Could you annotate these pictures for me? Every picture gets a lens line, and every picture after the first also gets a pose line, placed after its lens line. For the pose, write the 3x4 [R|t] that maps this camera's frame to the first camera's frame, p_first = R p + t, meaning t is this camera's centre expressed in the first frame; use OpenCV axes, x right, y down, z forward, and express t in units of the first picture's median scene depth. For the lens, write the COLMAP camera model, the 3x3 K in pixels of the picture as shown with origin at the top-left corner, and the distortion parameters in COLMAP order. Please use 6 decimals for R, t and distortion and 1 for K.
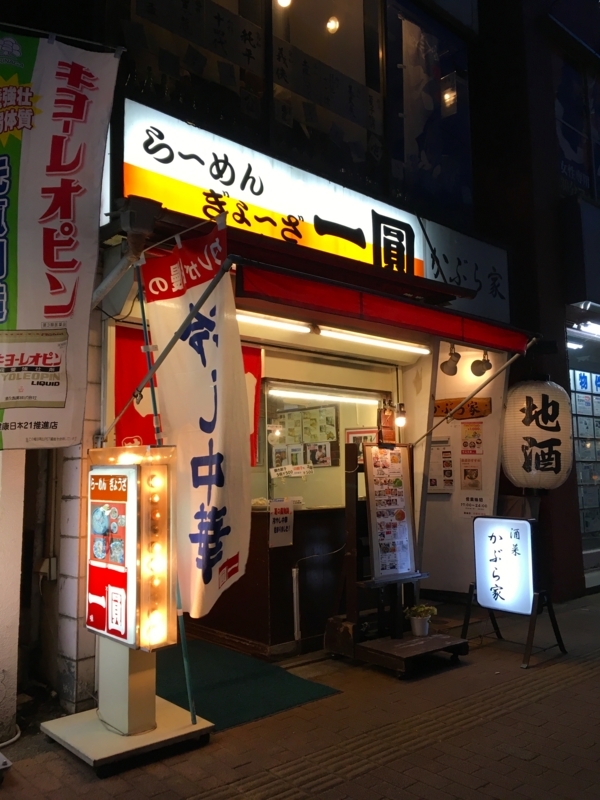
lens RADIAL K [[671.2, 0, 300.2], [0, 671.2, 396.7], [0, 0, 1]] dist [0.058857, -0.139588]
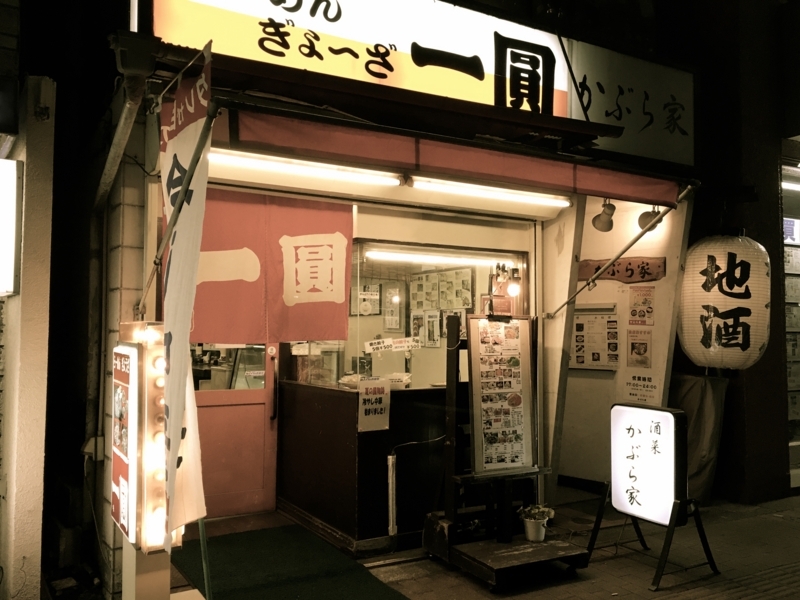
lens RADIAL K [[718.2, 0, 408.7], [0, 718.2, 300.2], [0, 0, 1]] dist [0.070959, -0.167840]
pose [[0.982396, 0.011484, -0.186458, 0.193108], [0.002654, 0.997150, 0.075400, -0.018564], [0.186792, -0.074567, 0.979565, 0.100421]]
